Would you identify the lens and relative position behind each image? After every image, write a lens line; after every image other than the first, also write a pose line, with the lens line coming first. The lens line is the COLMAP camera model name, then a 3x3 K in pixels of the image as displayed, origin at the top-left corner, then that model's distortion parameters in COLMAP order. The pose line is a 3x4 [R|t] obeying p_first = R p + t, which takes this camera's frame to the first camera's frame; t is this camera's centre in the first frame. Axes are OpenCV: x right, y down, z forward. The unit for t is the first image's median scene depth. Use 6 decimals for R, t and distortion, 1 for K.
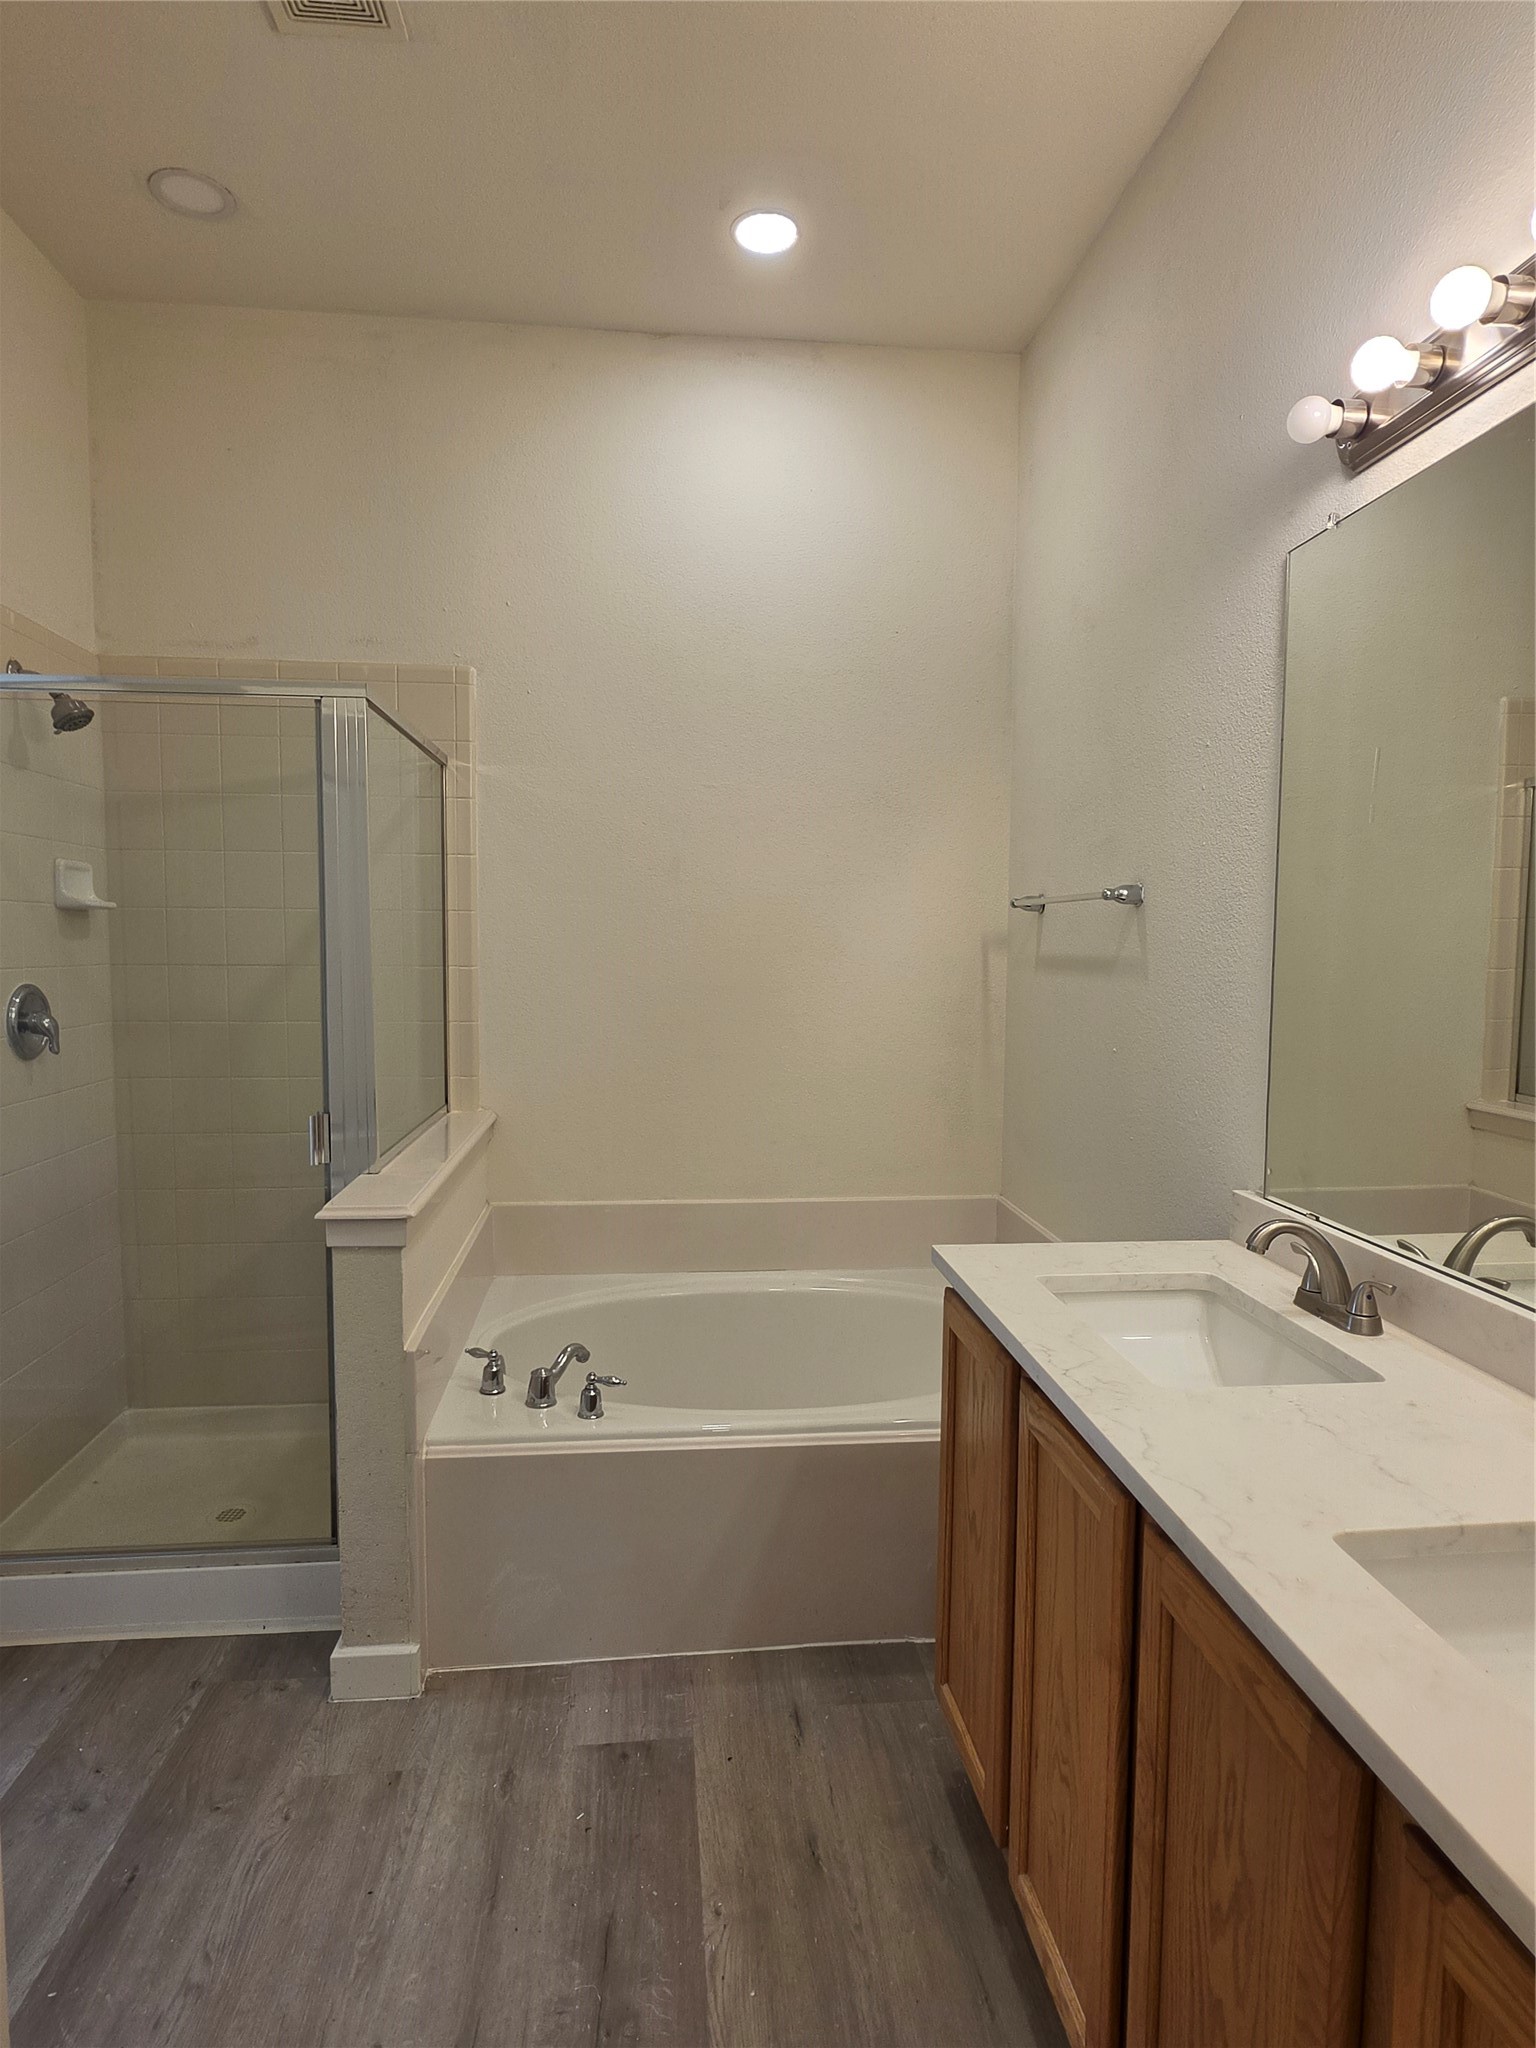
lens RADIAL K [[1122.9, 0, 770.3], [0, 1122.9, 1034.0], [0, 0, 1]] dist [-0.005265, 0.002022]
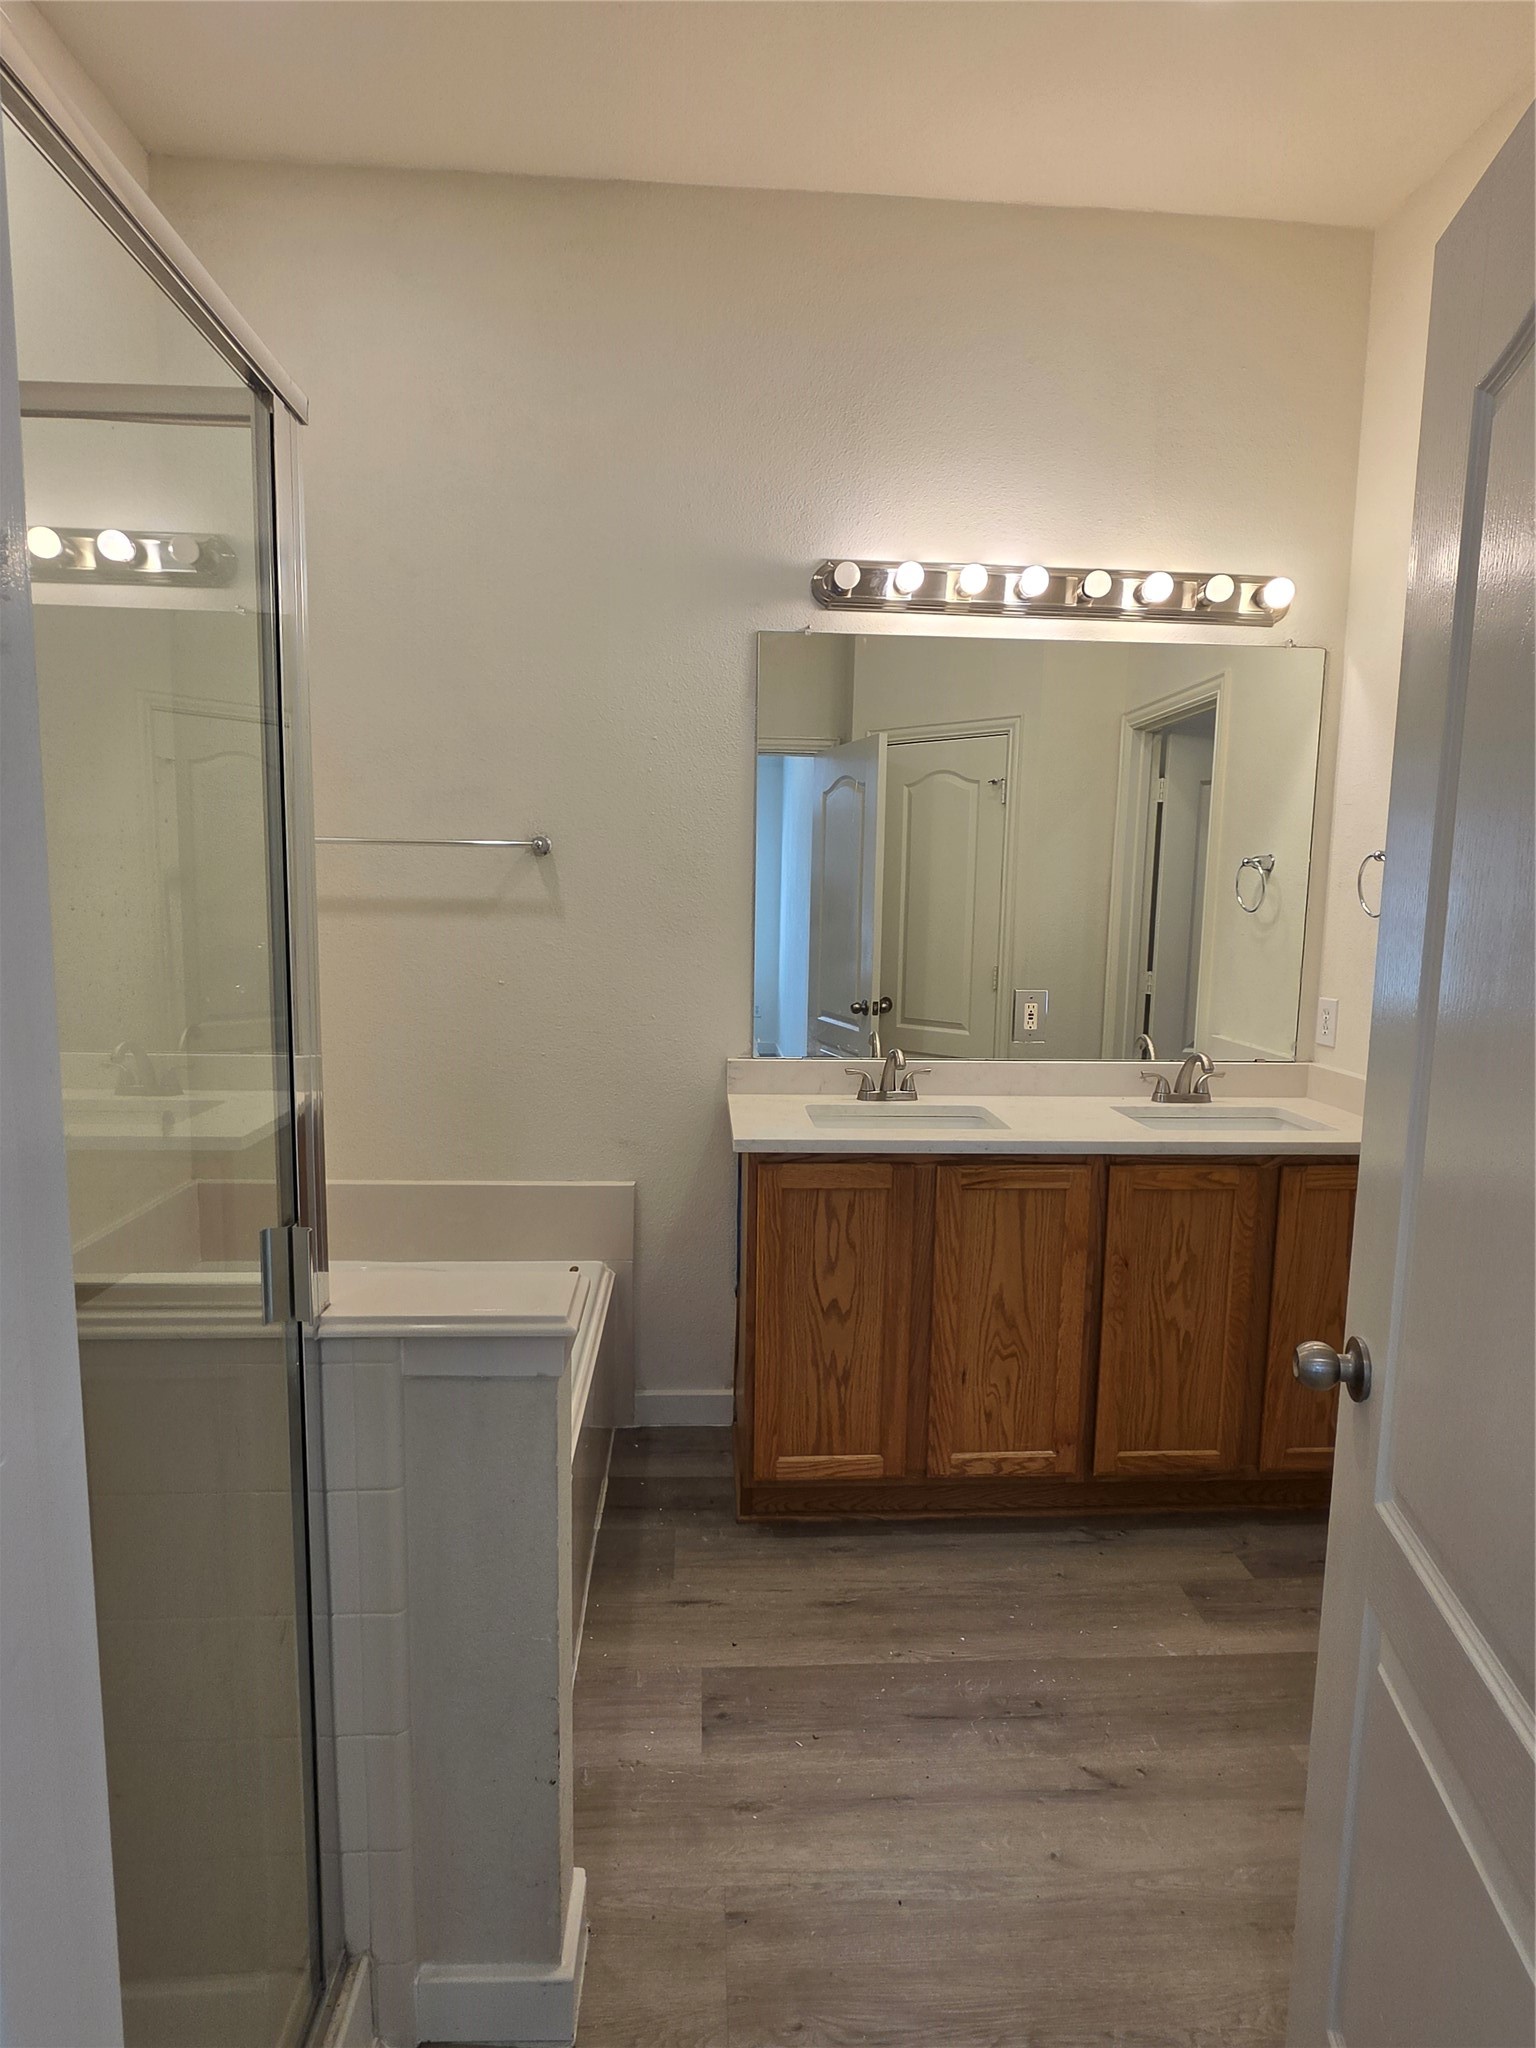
lens RADIAL K [[1122.9, 0, 770.3], [0, 1122.9, 1034.0], [0, 0, 1]] dist [-0.005265, 0.002022]
pose [[0.041378, -0.130417, 0.990595, -1.123901], [0.062150, 0.989861, 0.127724, -0.084230], [-0.997209, 0.056281, 0.049063, 0.951280]]
